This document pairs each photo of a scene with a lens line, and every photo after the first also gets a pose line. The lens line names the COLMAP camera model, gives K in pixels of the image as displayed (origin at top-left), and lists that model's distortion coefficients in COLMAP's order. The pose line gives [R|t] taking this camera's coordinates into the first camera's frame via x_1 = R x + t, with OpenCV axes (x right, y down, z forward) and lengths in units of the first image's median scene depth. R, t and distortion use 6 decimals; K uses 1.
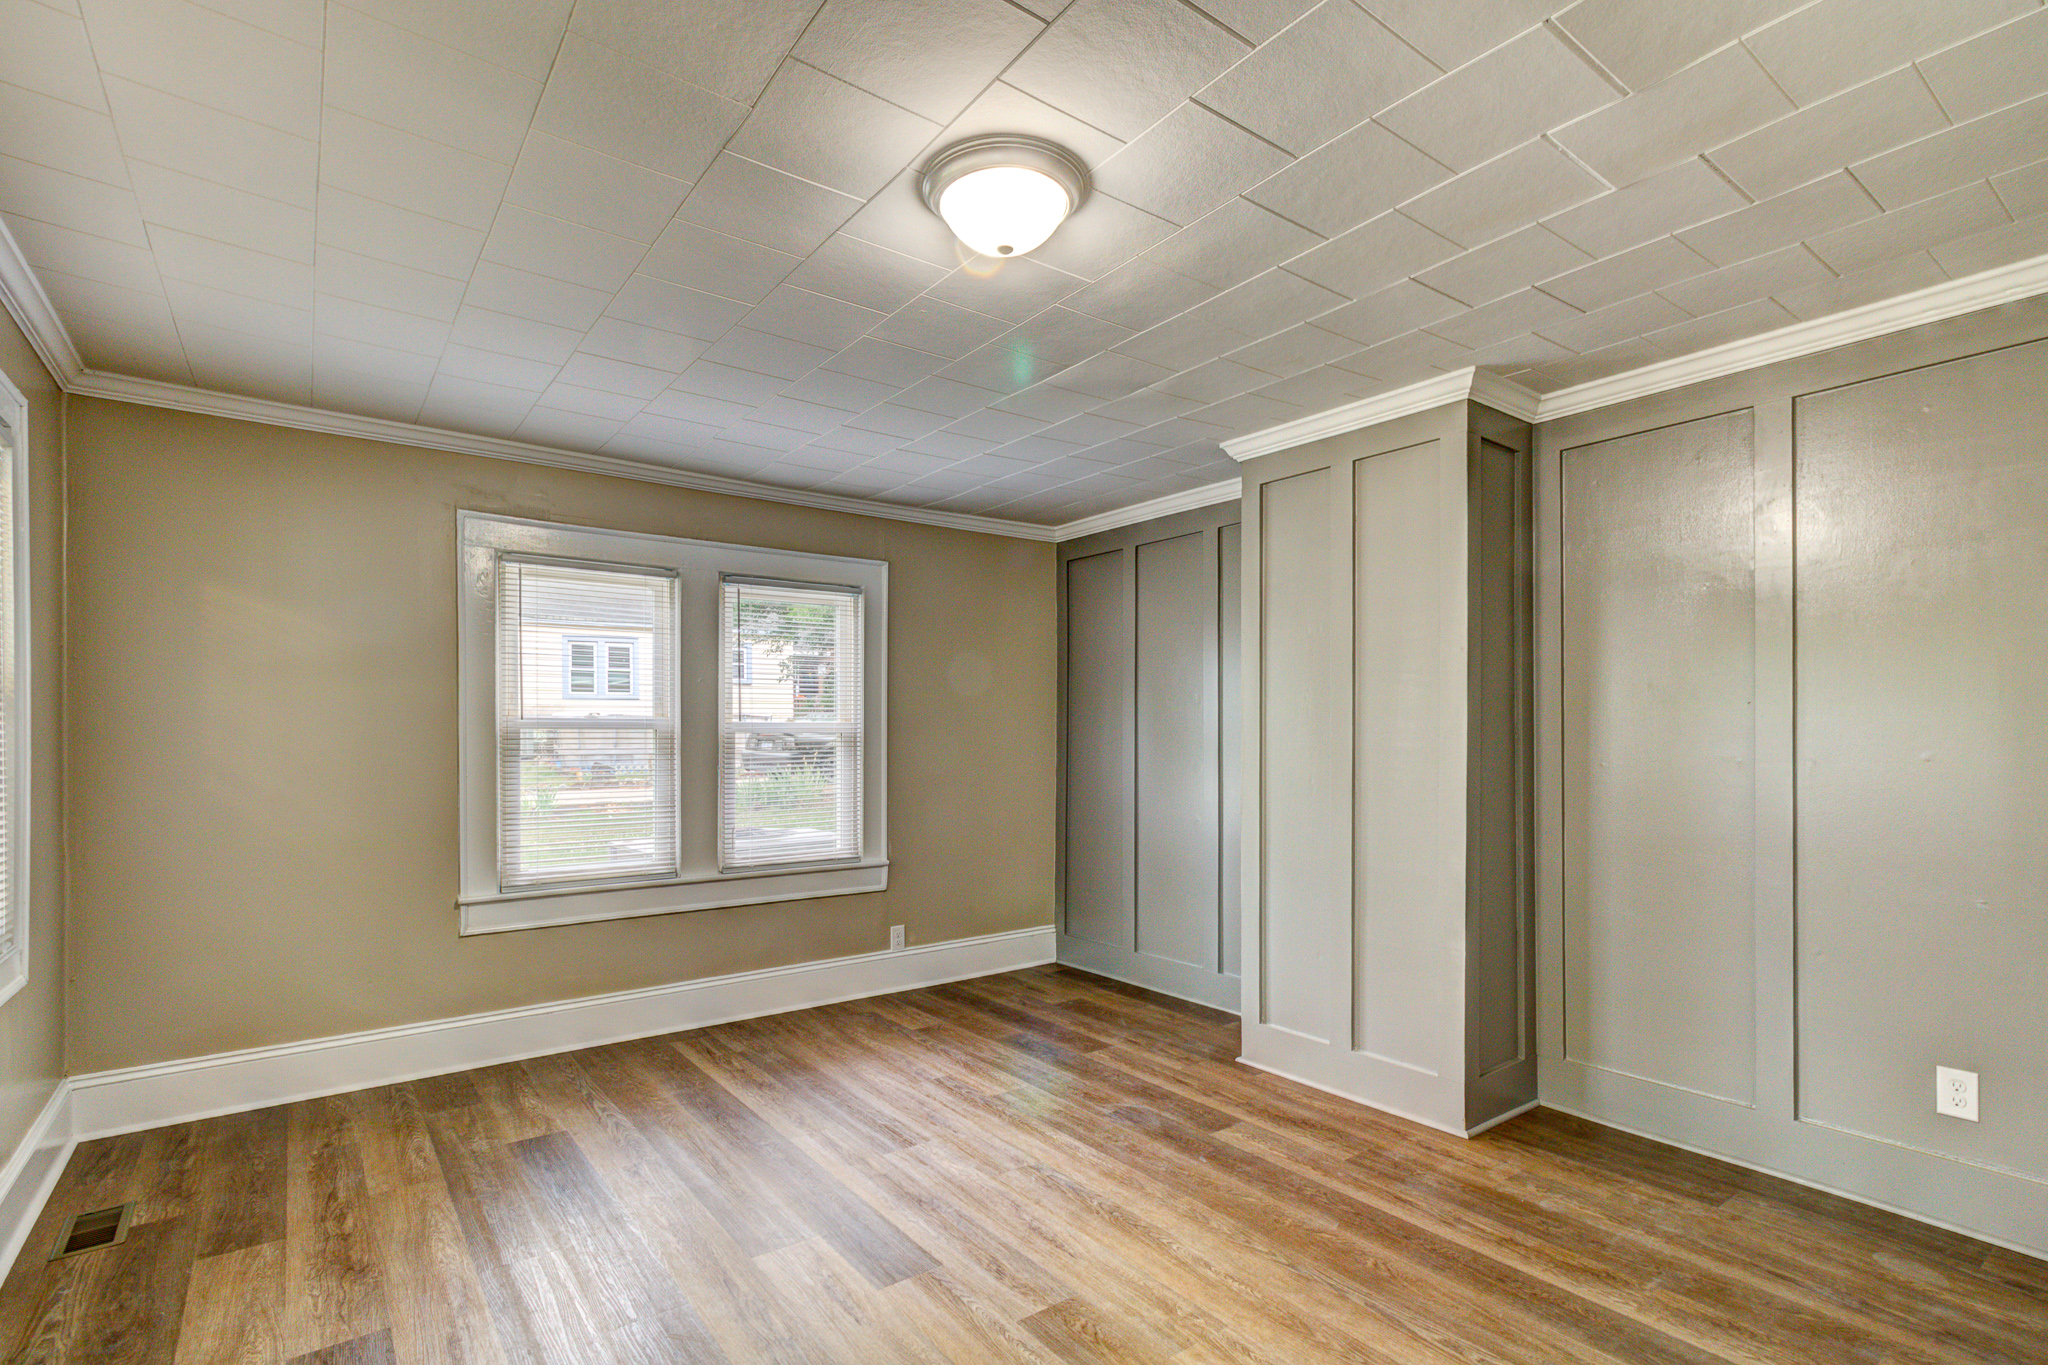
lens RADIAL K [[961.9, 0, 1039.8], [0, 961.9, 724.9], [0, 0, 1]] dist [0.000497, 0.000351]
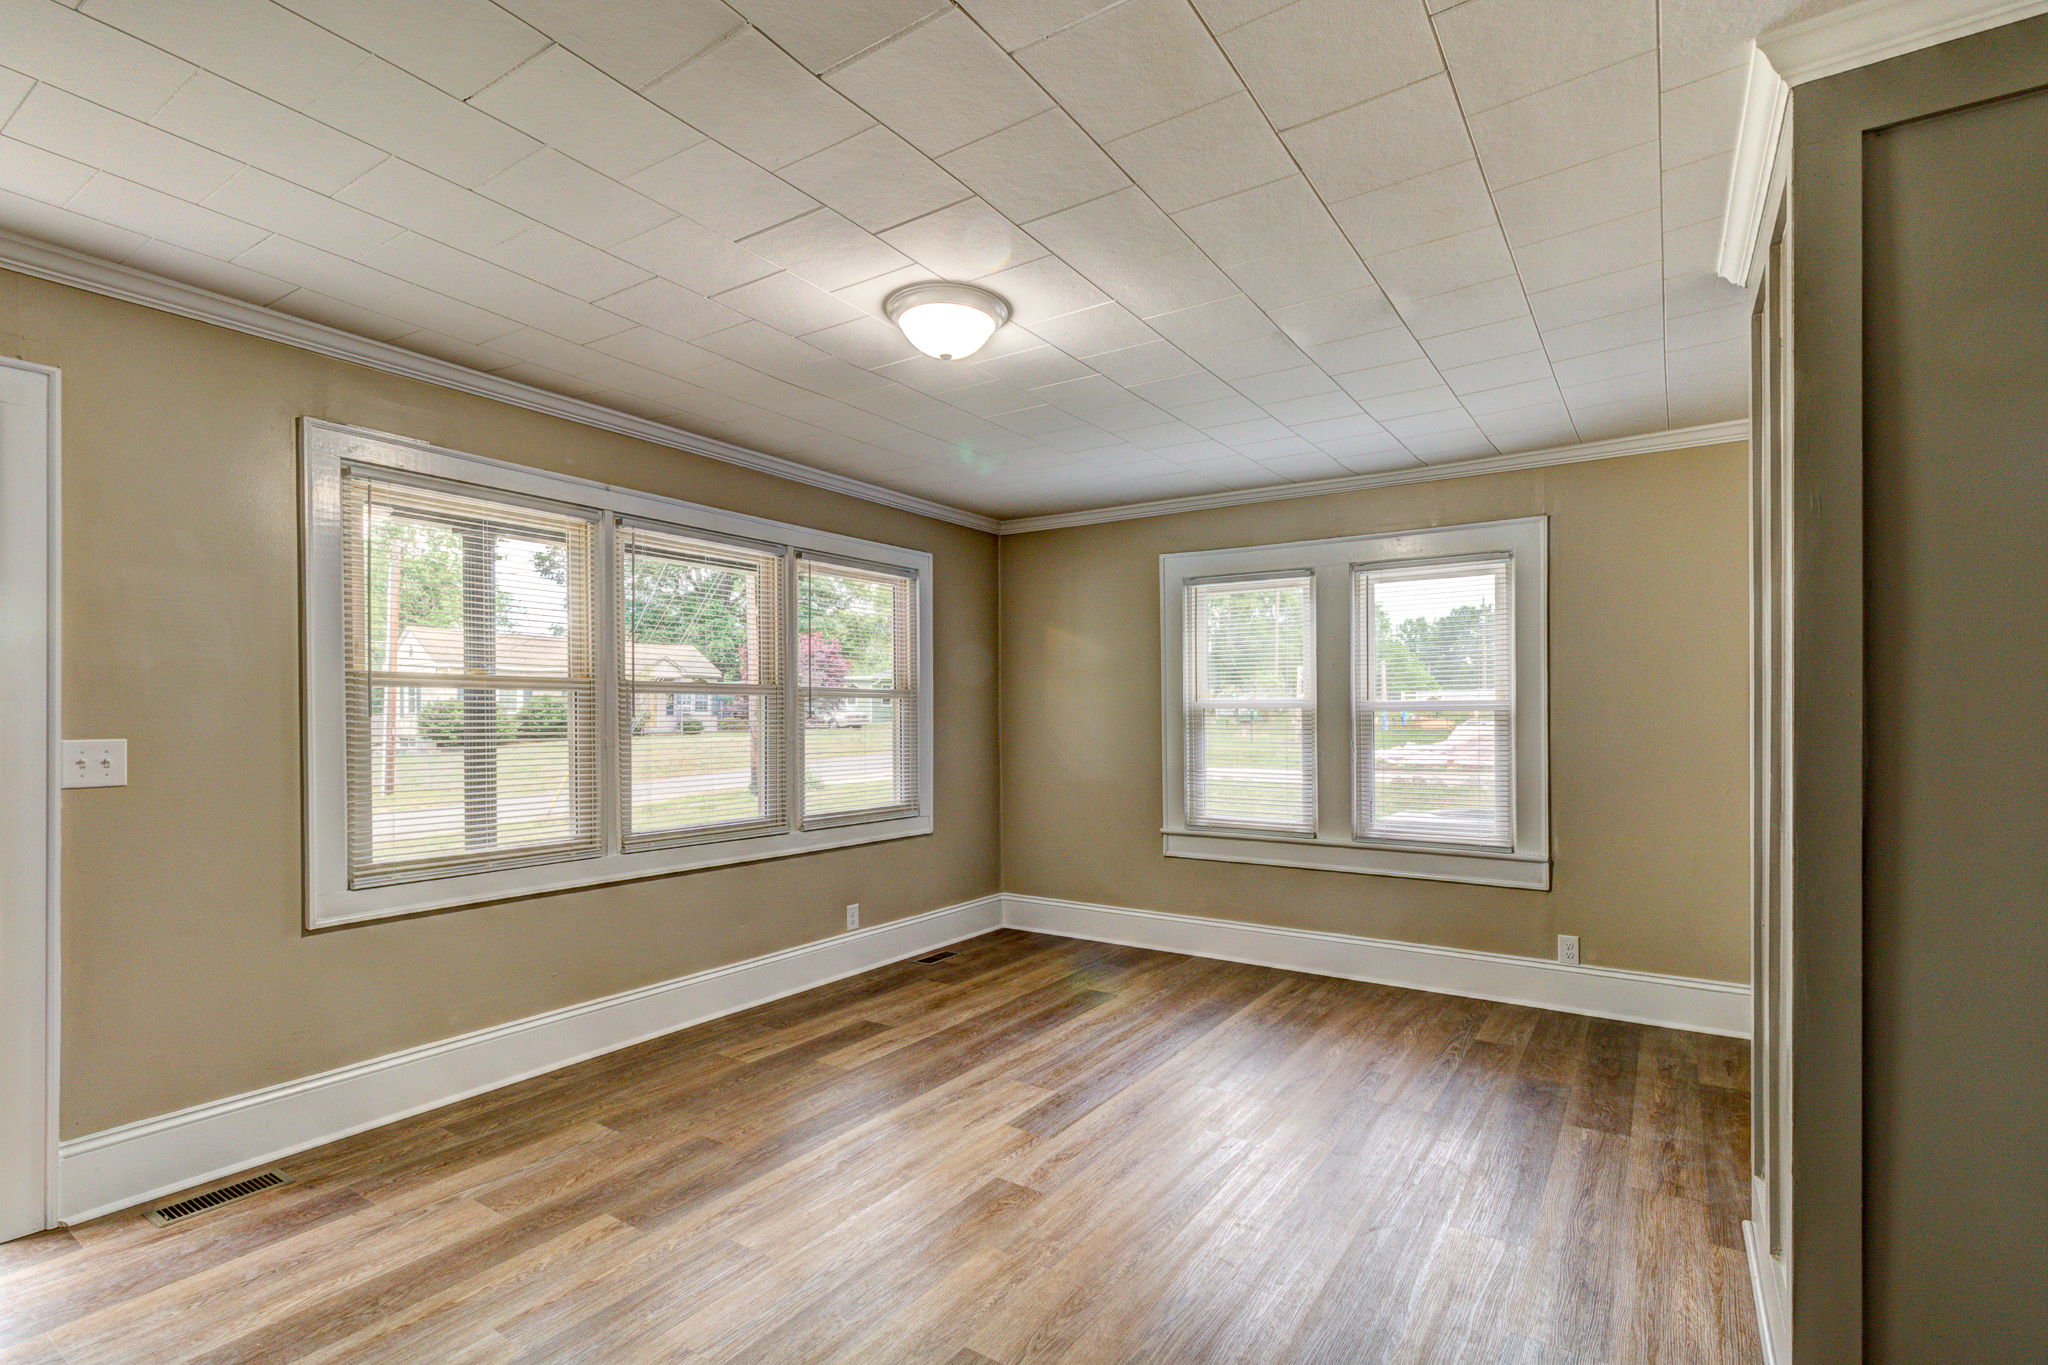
lens RADIAL K [[961.9, 0, 1039.8], [0, 961.9, 724.9], [0, 0, 1]] dist [0.000497, 0.000351]
pose [[0.327803, 0.007641, -0.944715, 0.629856], [0.008425, 0.999904, 0.011011, 0.011128], [0.944708, -0.011569, 0.327707, 0.352496]]
